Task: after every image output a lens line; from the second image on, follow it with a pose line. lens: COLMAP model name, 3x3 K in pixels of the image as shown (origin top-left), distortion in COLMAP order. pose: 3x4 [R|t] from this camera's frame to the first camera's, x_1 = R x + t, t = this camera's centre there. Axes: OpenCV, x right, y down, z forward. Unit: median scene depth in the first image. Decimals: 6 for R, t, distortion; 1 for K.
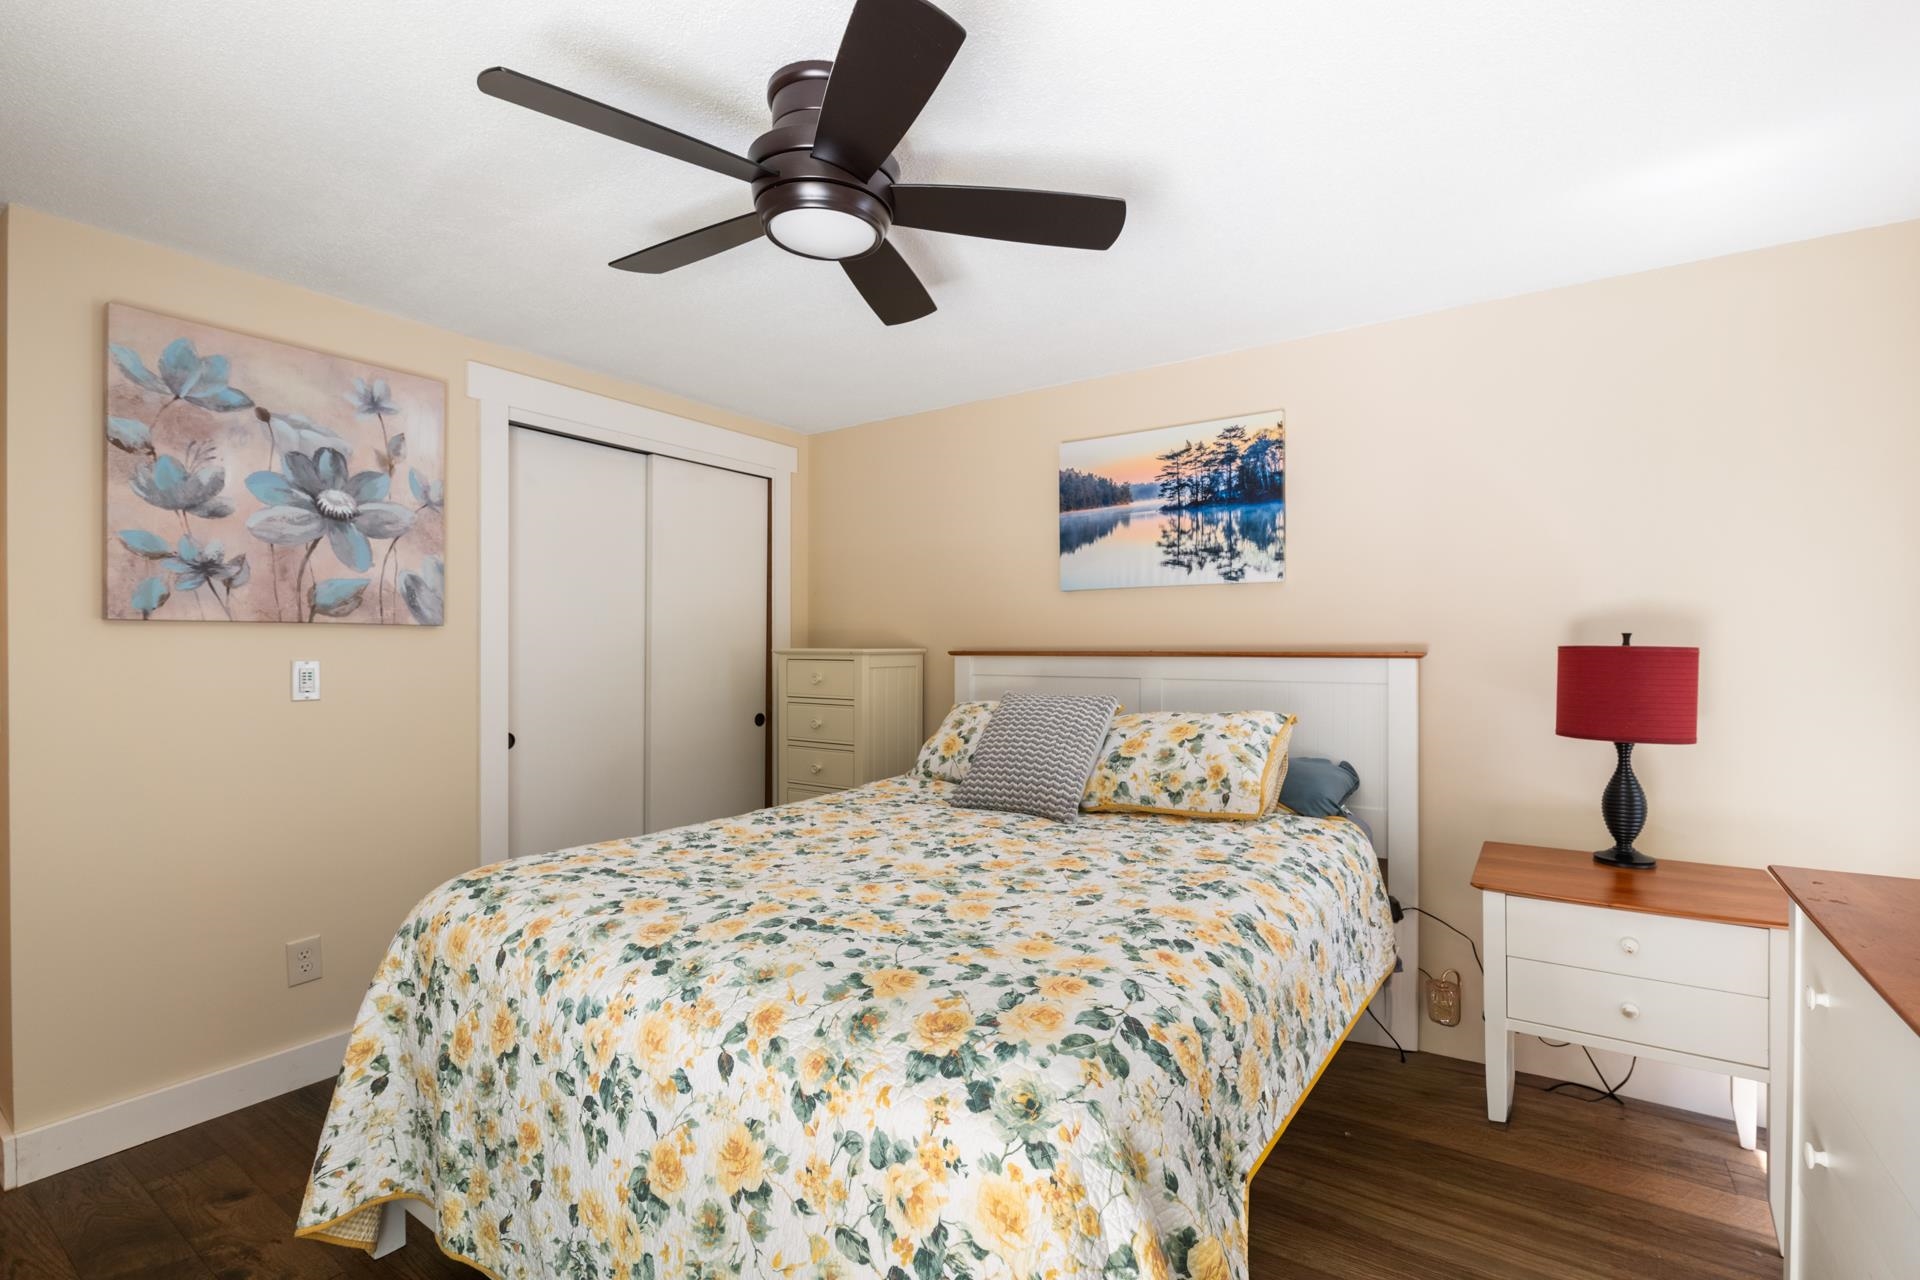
lens RADIAL K [[840.2, 0, 958.9], [0, 840.2, 647.1], [0, 0, 1]] dist [0.001965, -0.003028]
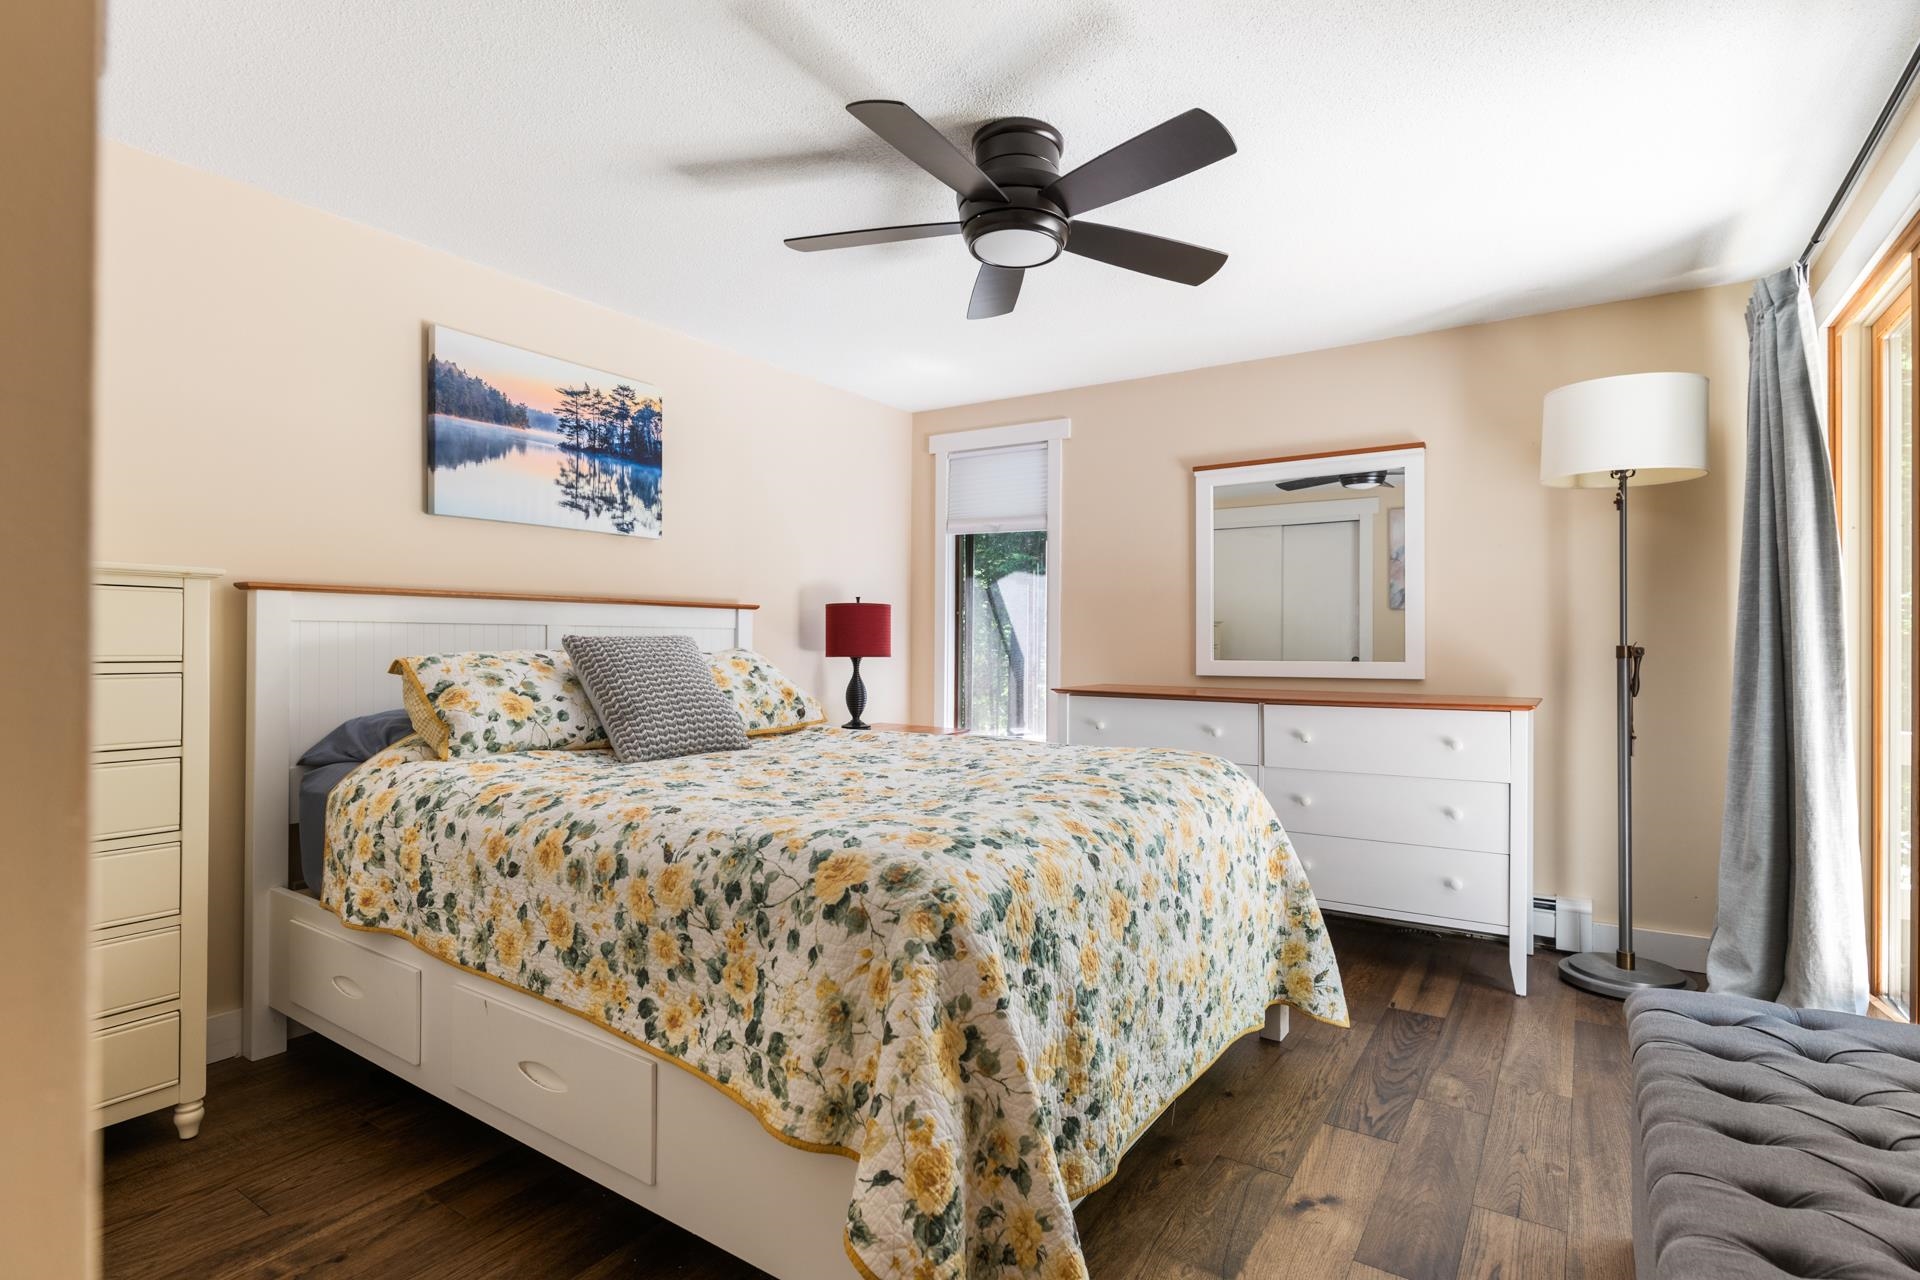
lens RADIAL K [[920.9, 0, 964.2], [0, 920.9, 629.4], [0, 0, 1]] dist [0.004161, -0.008108]
pose [[-0.002720, 0.010199, 0.999944, -0.825104], [-0.006189, 0.999929, -0.010216, 0.051476], [-0.999977, -0.006216, -0.002656, 0.576680]]
